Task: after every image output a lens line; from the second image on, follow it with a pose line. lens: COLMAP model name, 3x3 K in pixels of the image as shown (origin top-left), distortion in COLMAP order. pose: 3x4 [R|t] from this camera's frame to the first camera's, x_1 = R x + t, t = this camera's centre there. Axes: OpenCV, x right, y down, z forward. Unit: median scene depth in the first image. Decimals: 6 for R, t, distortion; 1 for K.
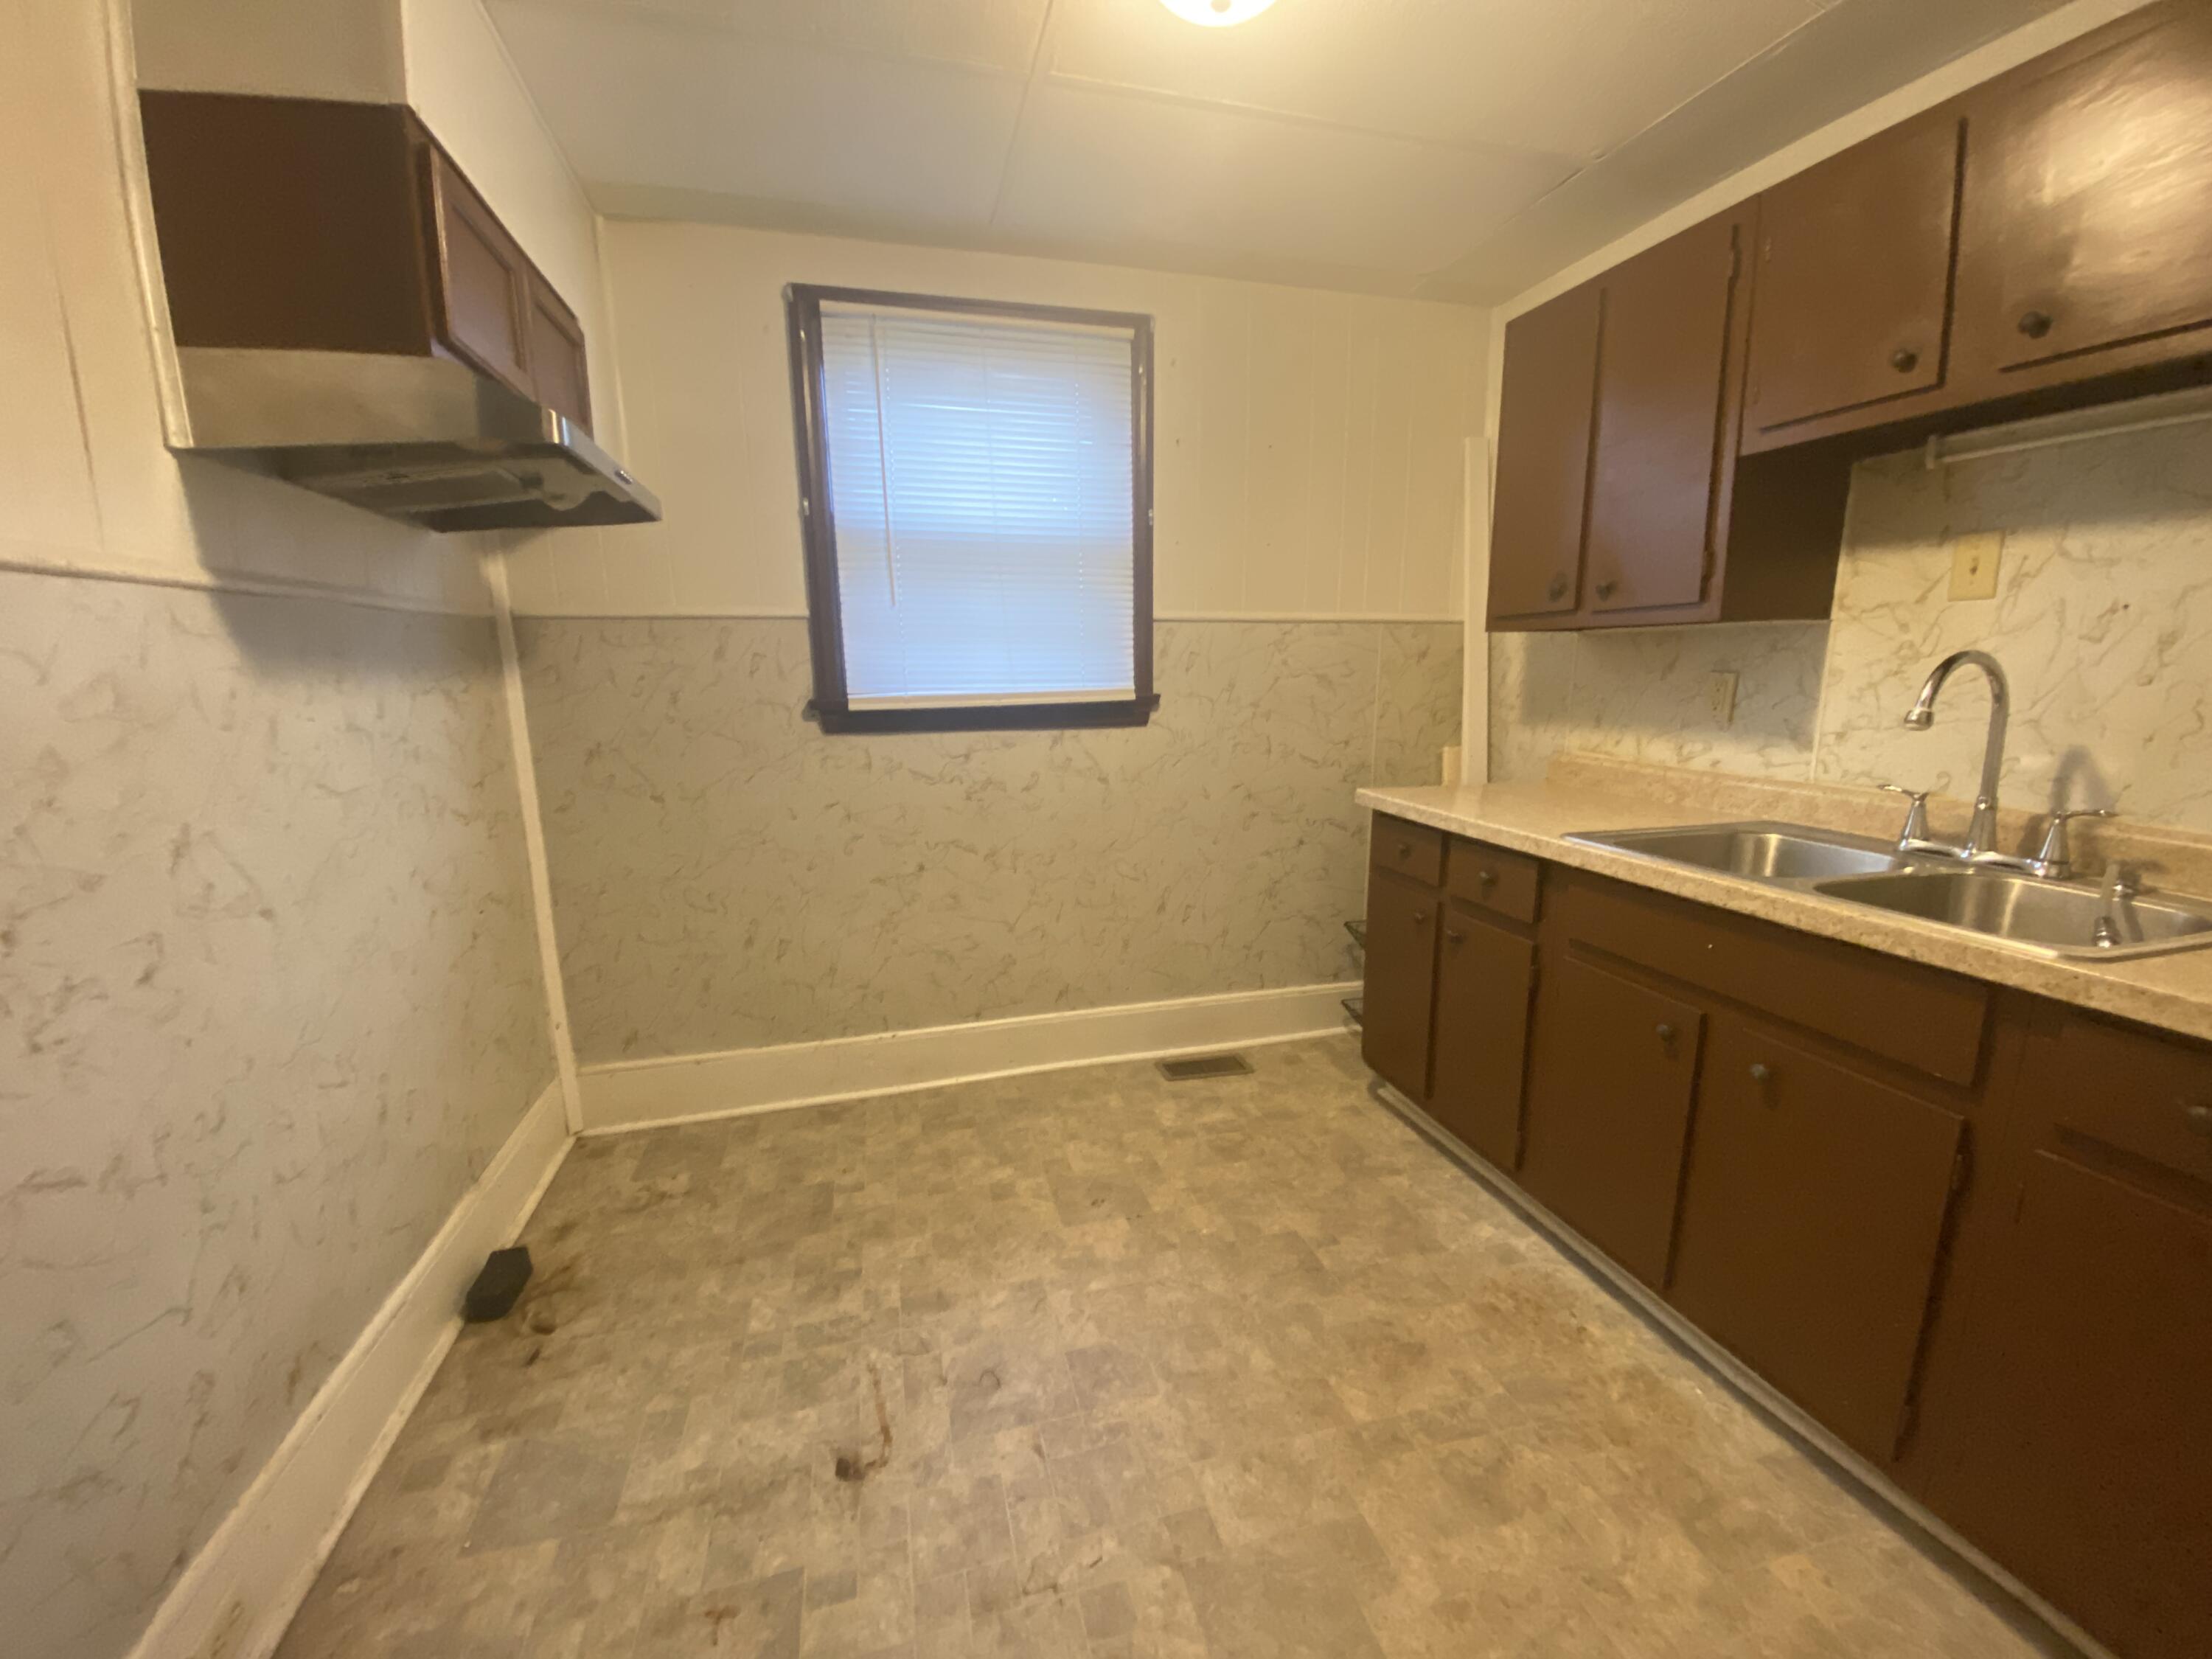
lens RADIAL K [[931.7, 0, 1113.1], [0, 931.7, 852.8], [0, 0, 1]] dist [0.081549, -0.053454]
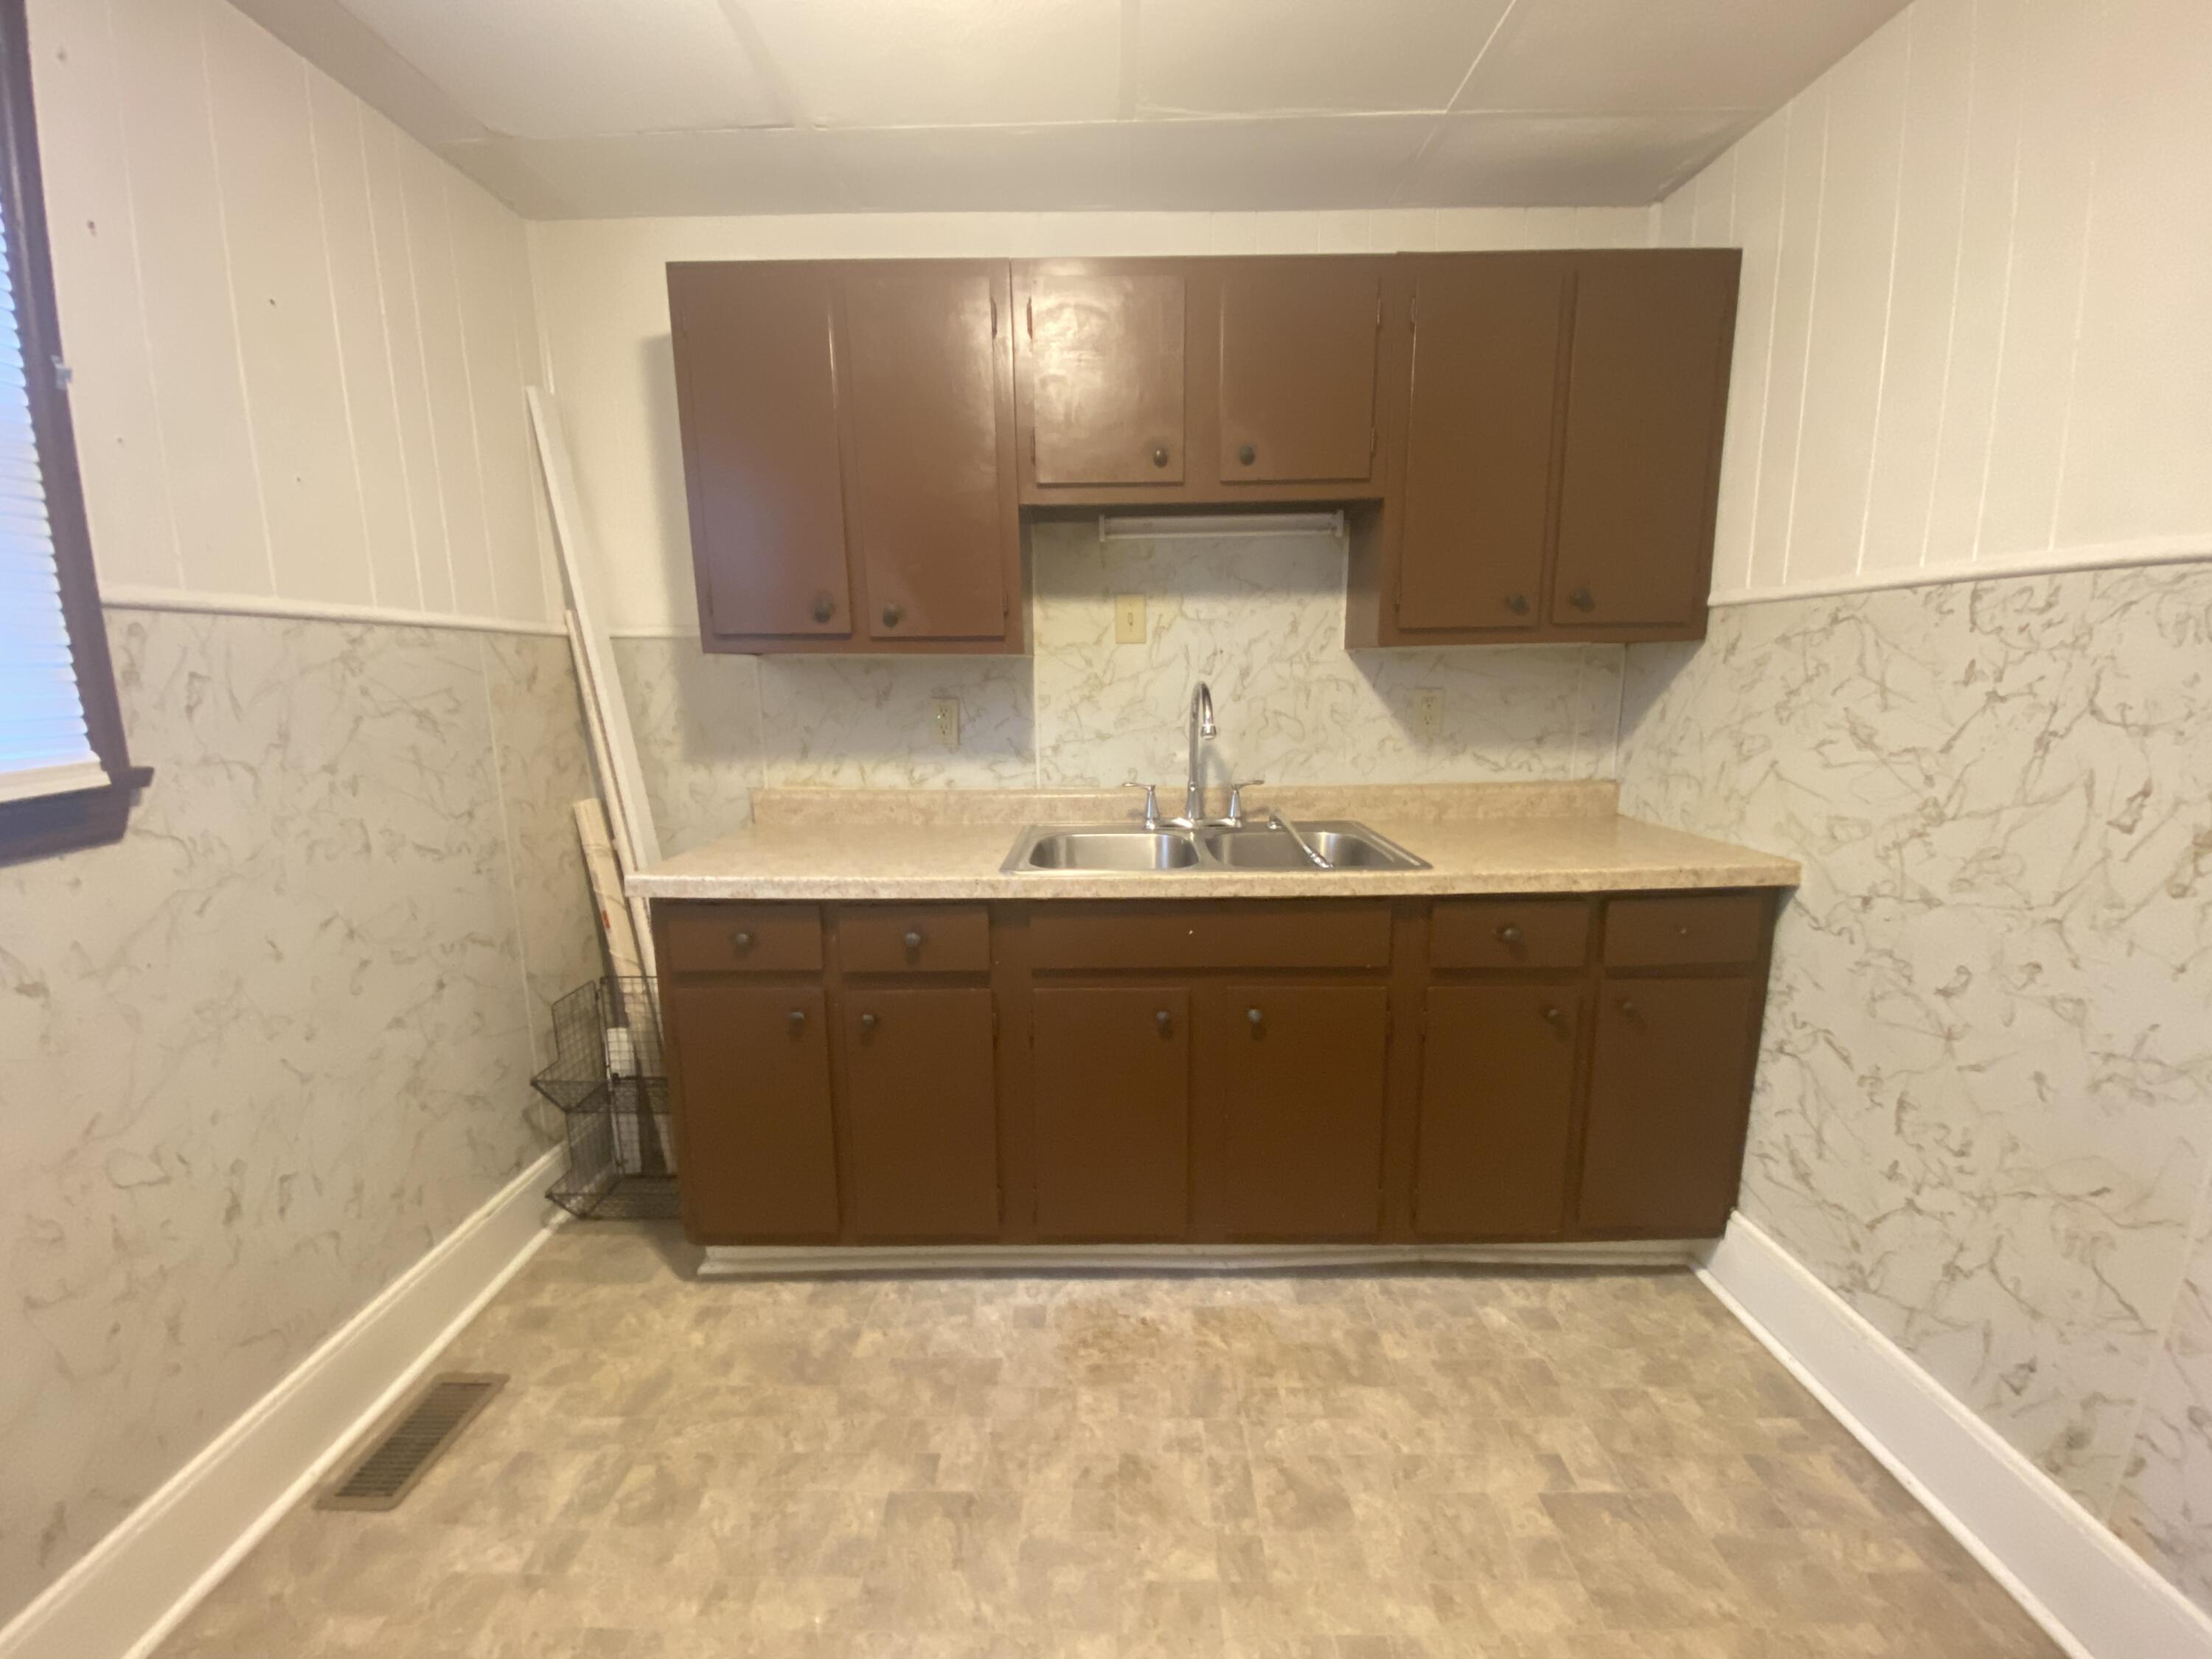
lens RADIAL K [[909.0, 0, 1108.5], [0, 909.0, 841.3], [0, 0, 1]] dist [0.022846, -0.018709]
pose [[0.257282, -0.173645, 0.950607, -0.304981], [0.196052, 0.972644, 0.124609, -0.118323], [-0.946240, 0.154309, 0.284287, 0.530219]]
